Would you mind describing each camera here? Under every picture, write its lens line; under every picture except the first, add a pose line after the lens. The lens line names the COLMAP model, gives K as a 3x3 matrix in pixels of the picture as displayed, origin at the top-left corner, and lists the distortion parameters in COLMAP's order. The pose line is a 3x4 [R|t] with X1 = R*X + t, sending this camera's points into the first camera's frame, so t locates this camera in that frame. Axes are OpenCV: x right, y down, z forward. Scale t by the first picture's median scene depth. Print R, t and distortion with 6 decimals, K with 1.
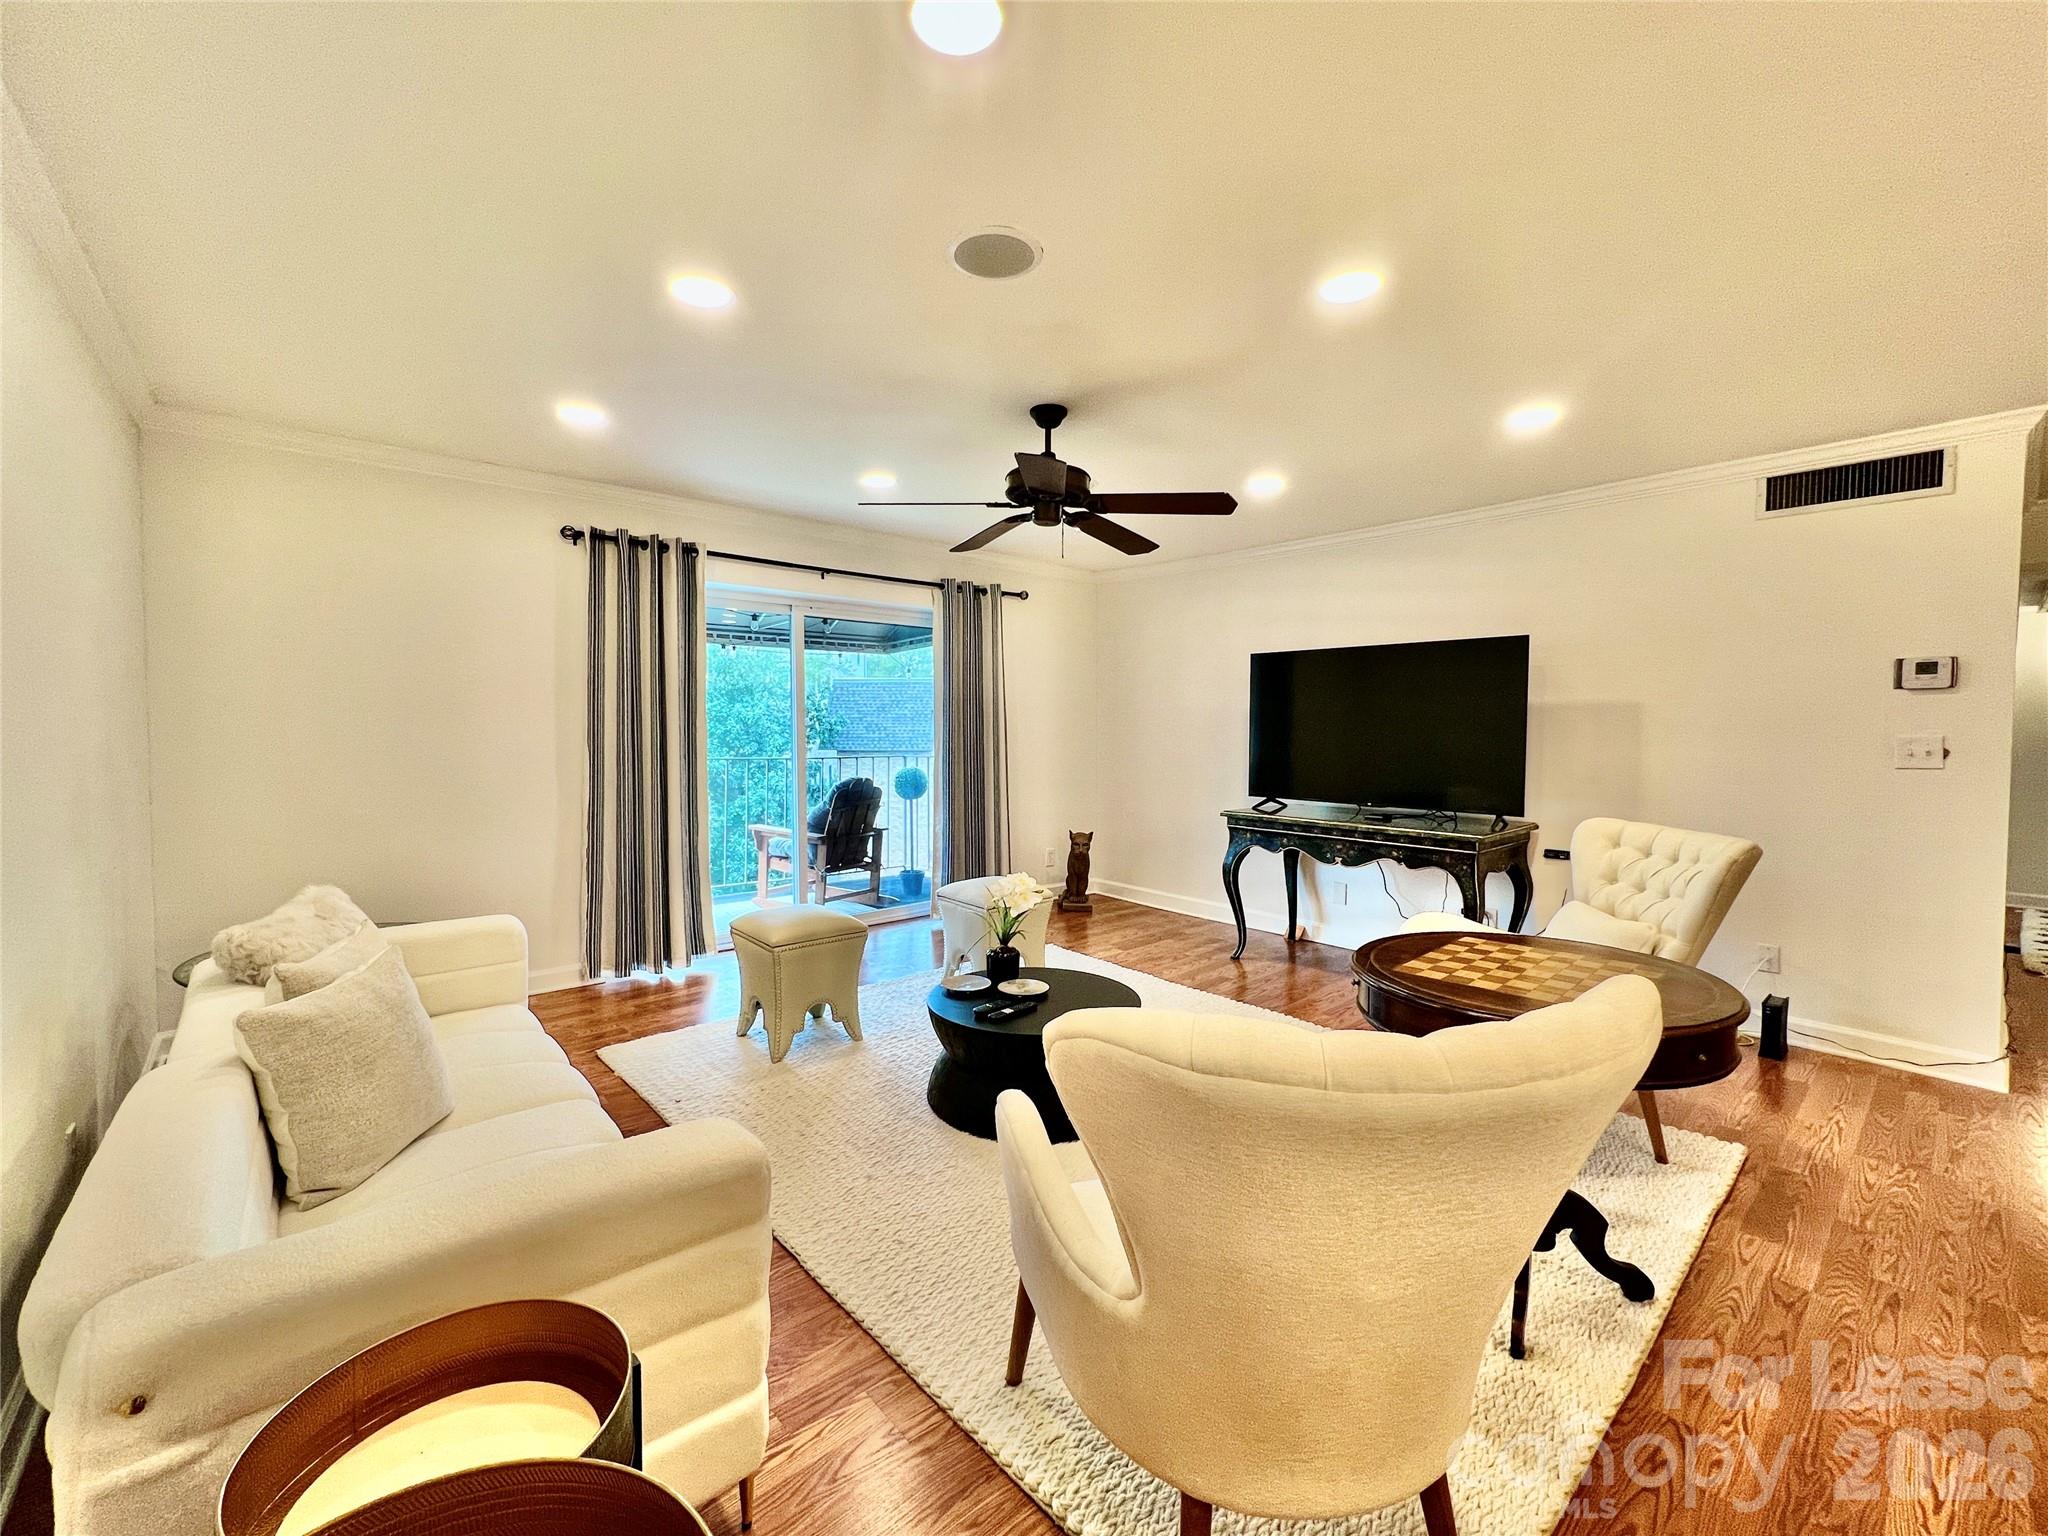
lens RADIAL K [[854.0, 0, 1028.3], [0, 854.0, 758.8], [0, 0, 1]] dist [-0.003615, -0.000167]
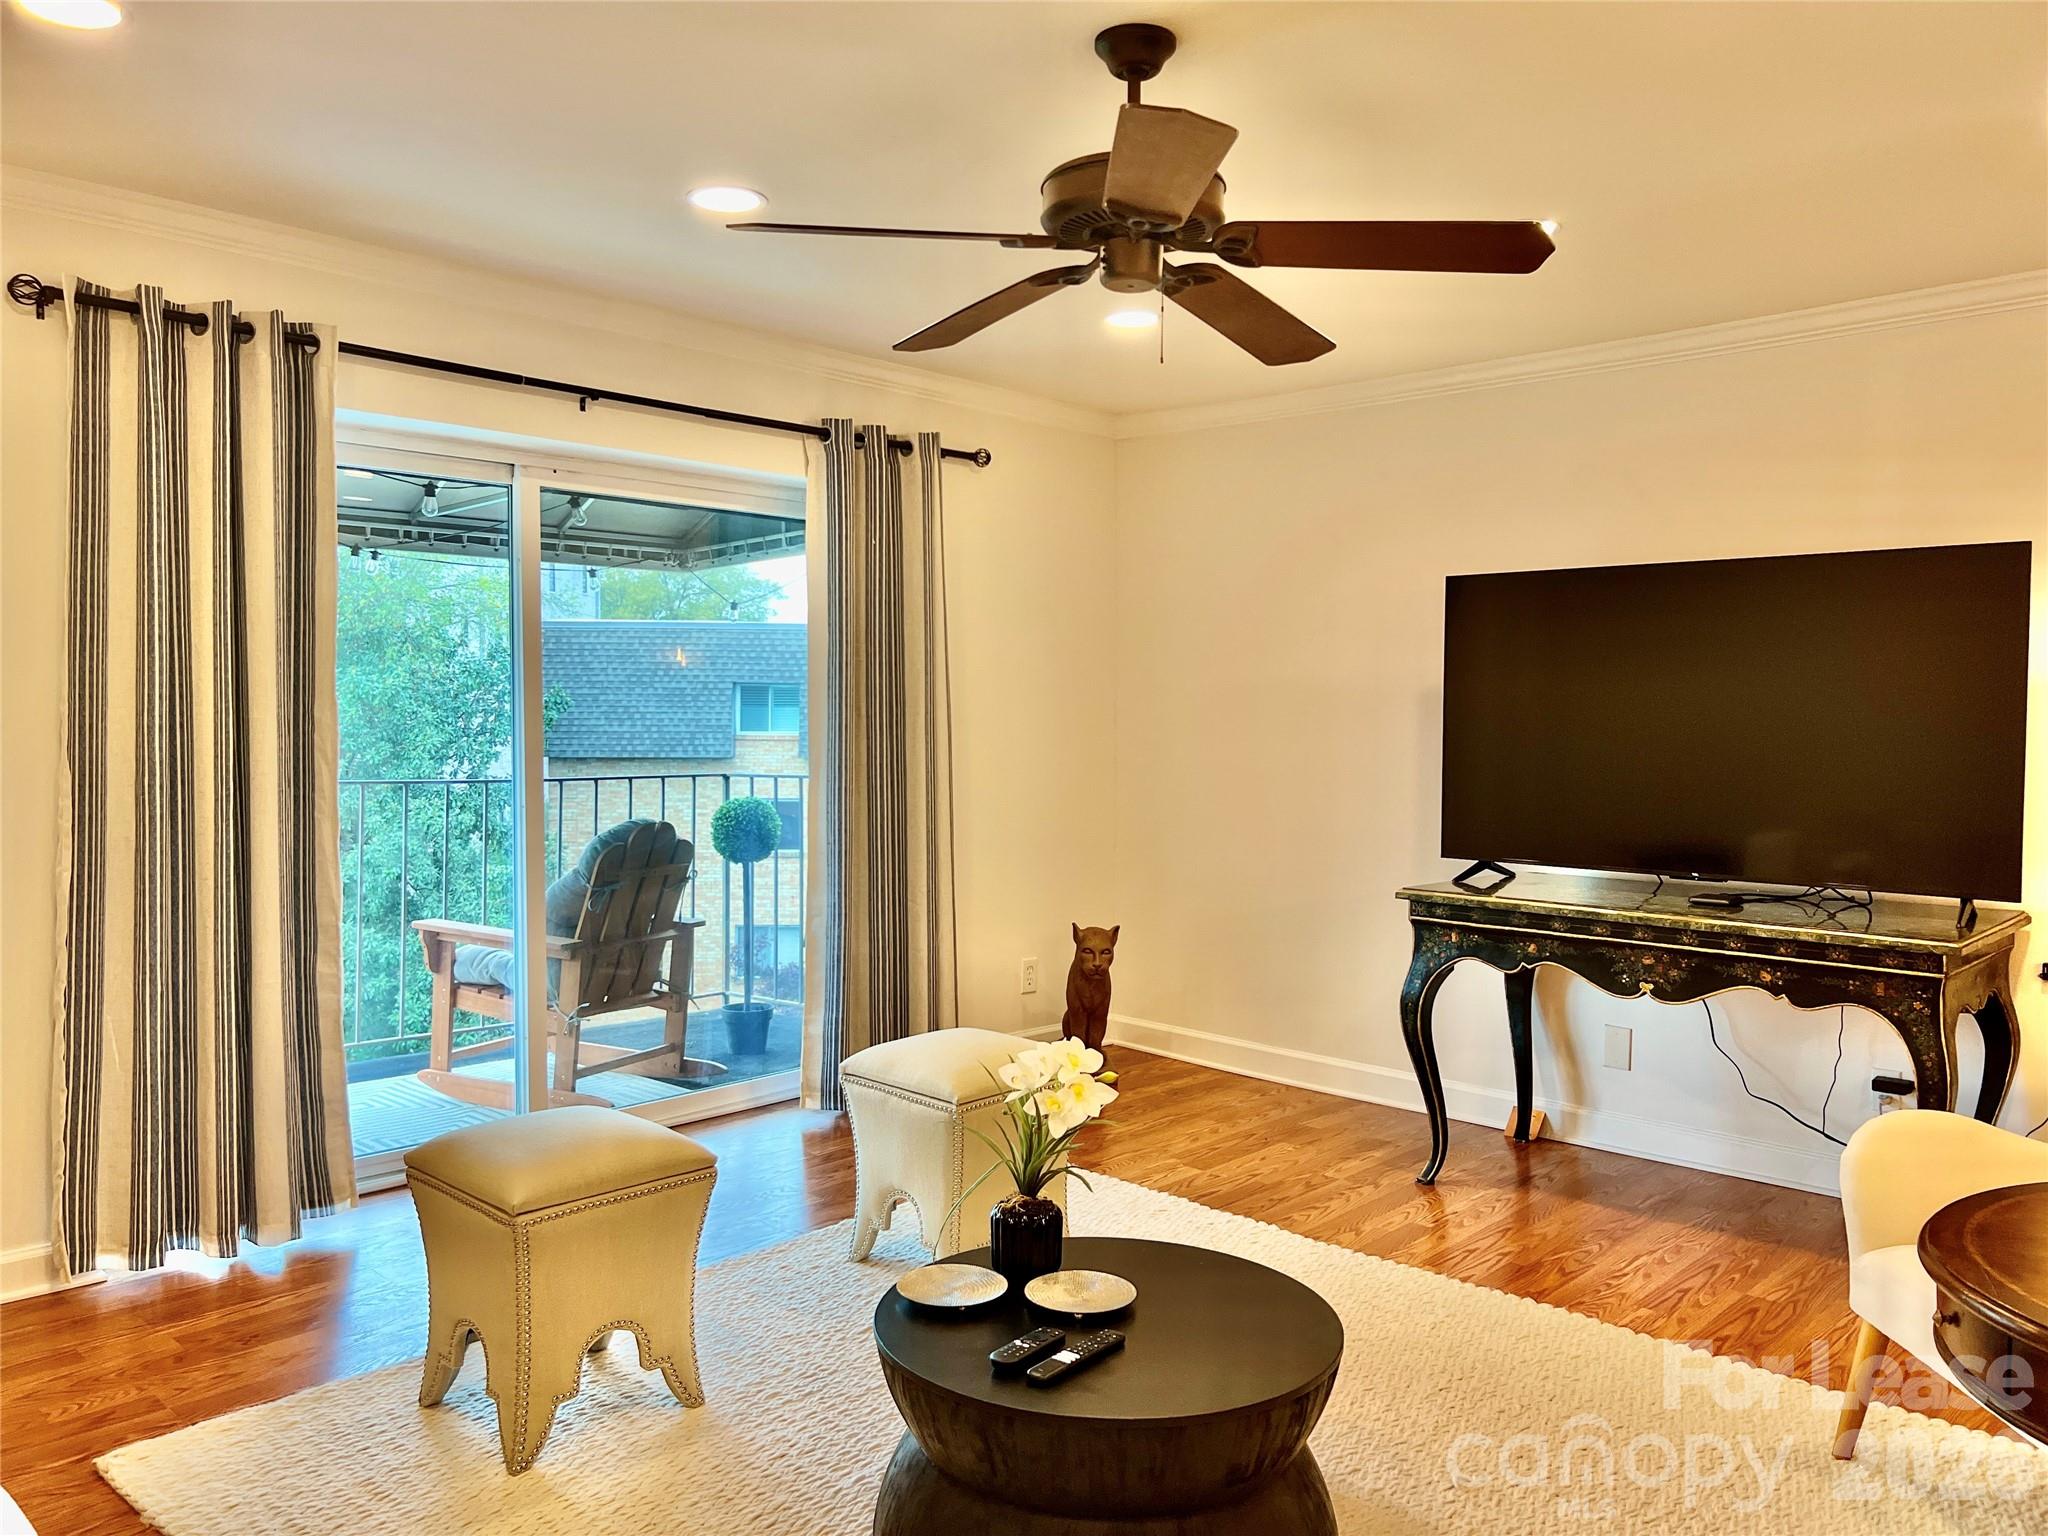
lens RADIAL K [[1553.4, 0, 1036.5], [0, 1553.4, 759.3], [0, 0, 1]] dist [0.056715, -0.061199]
pose [[0.996140, 0.000272, 0.087782, -0.074014], [0.000405, 0.999970, -0.007700, -0.008801], [-0.087782, 0.007706, 0.996110, 0.116531]]
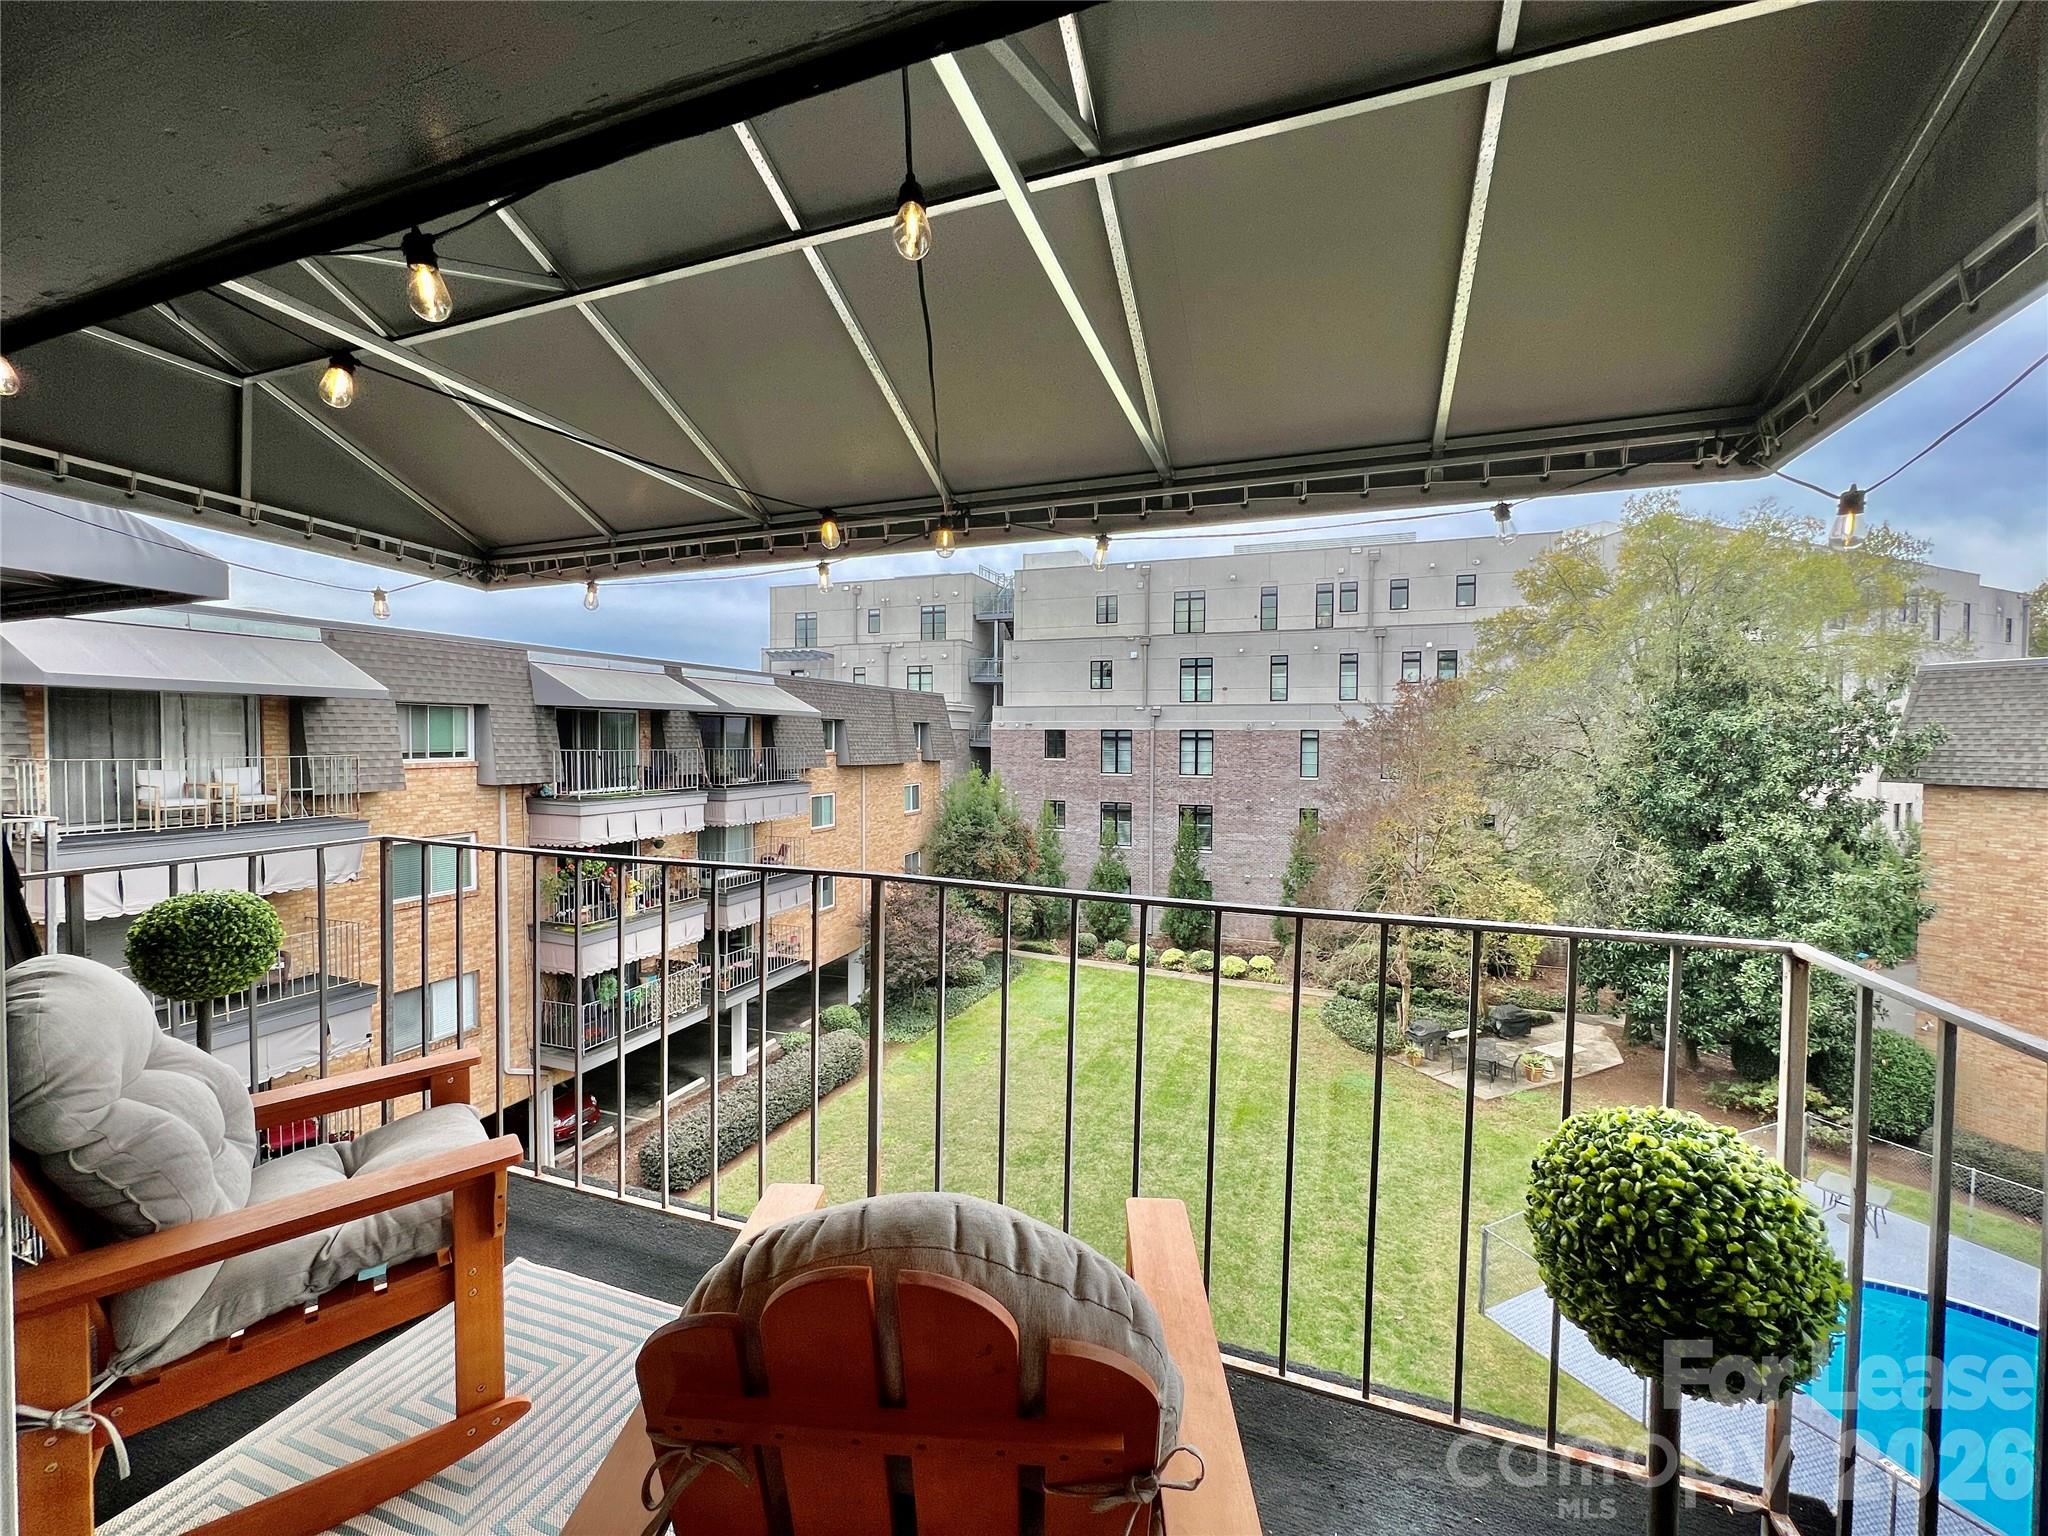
lens RADIAL K [[828.0, 0, 1022.2], [0, 828.0, 764.6], [0, 0, 1]] dist [-0.001364, -0.000132]
pose [[0.475970, 0.029598, -0.878963, -0.118439], [-0.035695, 0.999260, 0.014319, -0.077382], [0.878737, 0.024559, 0.476674, 1.374849]]
